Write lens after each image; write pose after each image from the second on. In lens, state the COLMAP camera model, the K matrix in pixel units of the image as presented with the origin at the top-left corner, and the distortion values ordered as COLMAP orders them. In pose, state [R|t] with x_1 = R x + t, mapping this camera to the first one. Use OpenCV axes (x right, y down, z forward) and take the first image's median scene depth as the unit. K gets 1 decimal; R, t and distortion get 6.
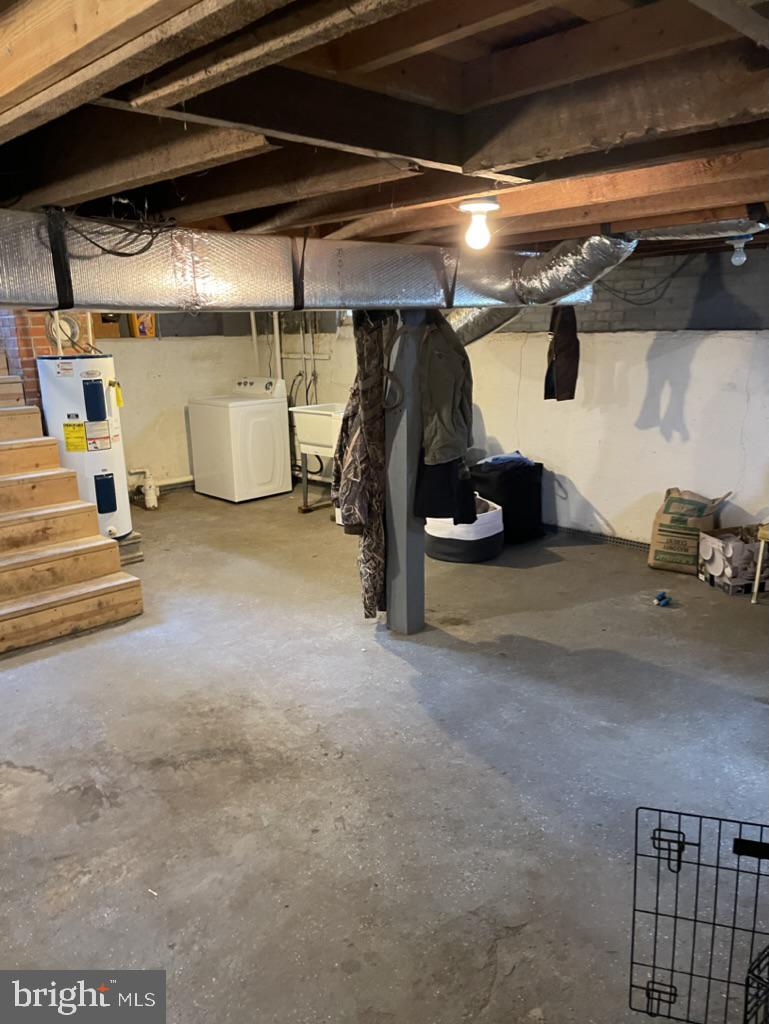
lens RADIAL K [[764.5, 0, 380.6], [0, 764.5, 518.0], [0, 0, 1]] dist [0.049451, -0.040634]
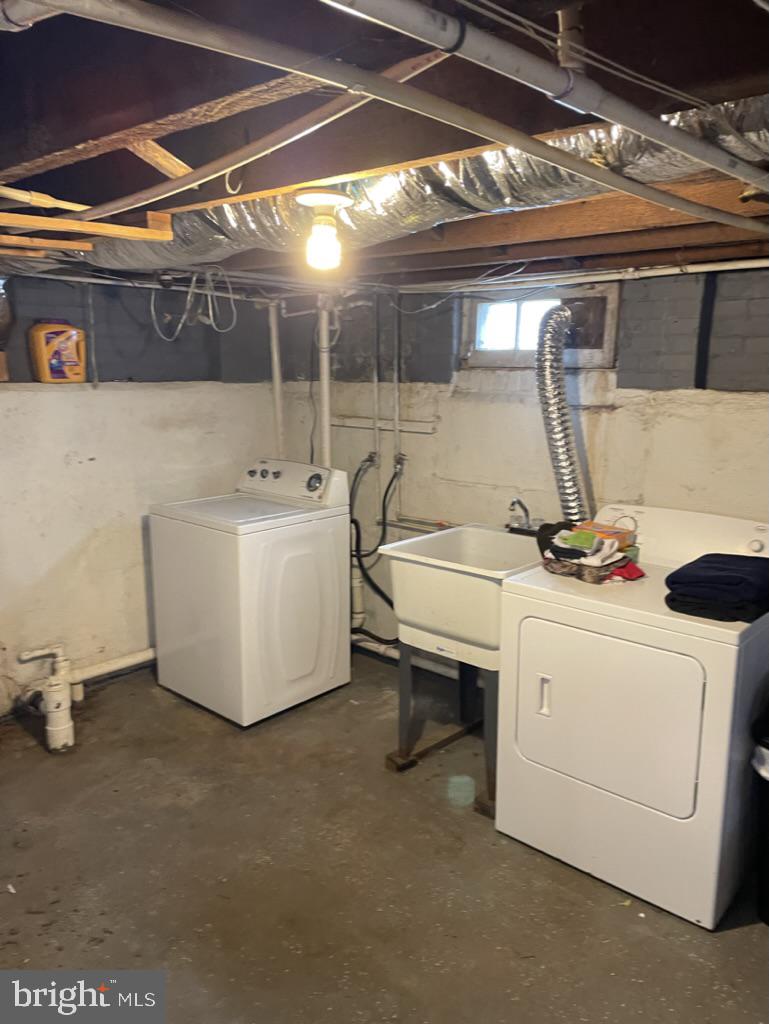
lens RADIAL K [[764.5, 0, 391.5], [0, 764.5, 506.9], [0, 0, 1]] dist [0.049451, -0.040634]
pose [[0.997562, 0.015168, 0.068113, -0.128199], [-0.010758, 0.997850, -0.064652, -0.123437], [-0.068947, 0.063762, 0.995581, 0.491866]]
